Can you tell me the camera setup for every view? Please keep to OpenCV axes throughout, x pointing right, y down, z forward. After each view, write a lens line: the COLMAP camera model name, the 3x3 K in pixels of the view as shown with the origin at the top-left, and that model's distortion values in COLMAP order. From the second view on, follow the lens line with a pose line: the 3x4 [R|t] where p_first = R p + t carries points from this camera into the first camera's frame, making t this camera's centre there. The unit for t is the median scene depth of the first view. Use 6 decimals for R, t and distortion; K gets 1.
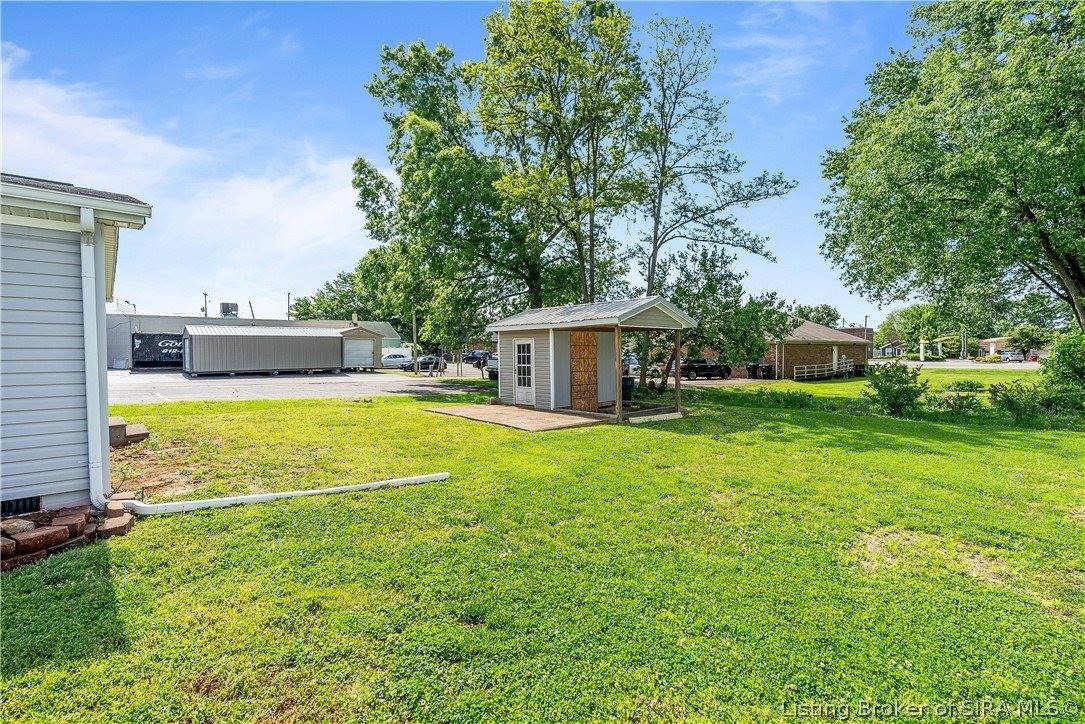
lens RADIAL K [[497.4, 0, 542.5], [0, 497.4, 362.0], [0, 0, 1]] dist [-0.003255, 0.000092]
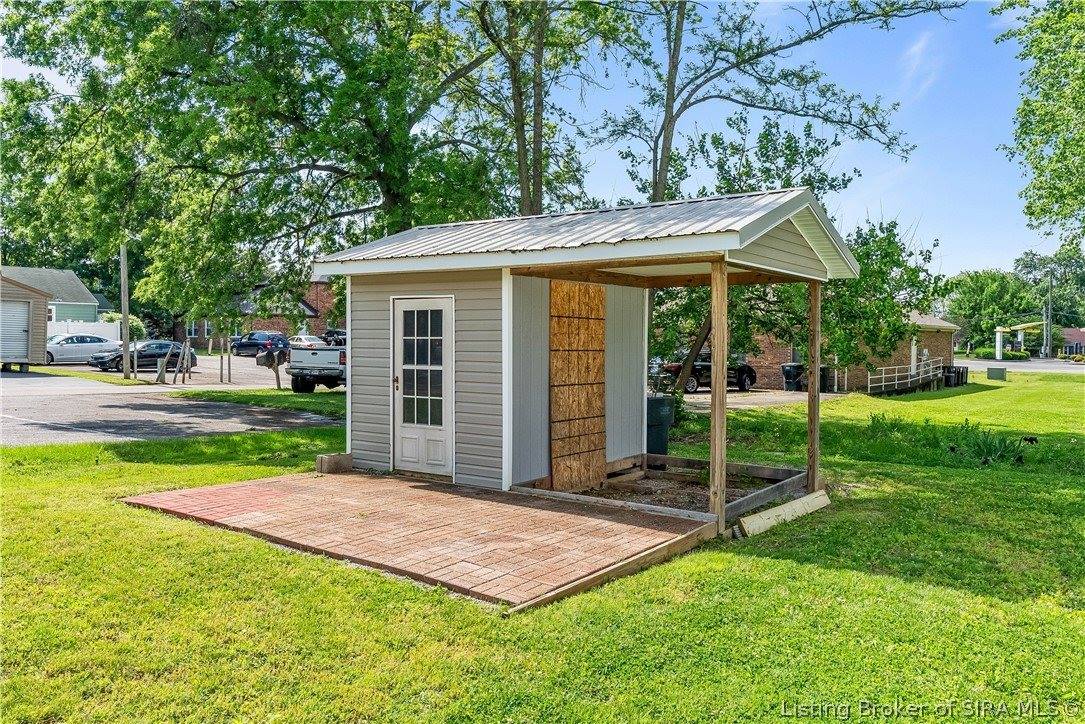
lens RADIAL K [[874.0, 0, 539.4], [0, 874.0, 347.7], [0, 0, 1]] dist [0.041118, 0.001873]
pose [[0.983330, 0.013707, 0.181314, -0.036590], [-0.012185, 0.999881, -0.009507, -0.001428], [-0.181422, 0.007139, 0.983379, 0.177477]]
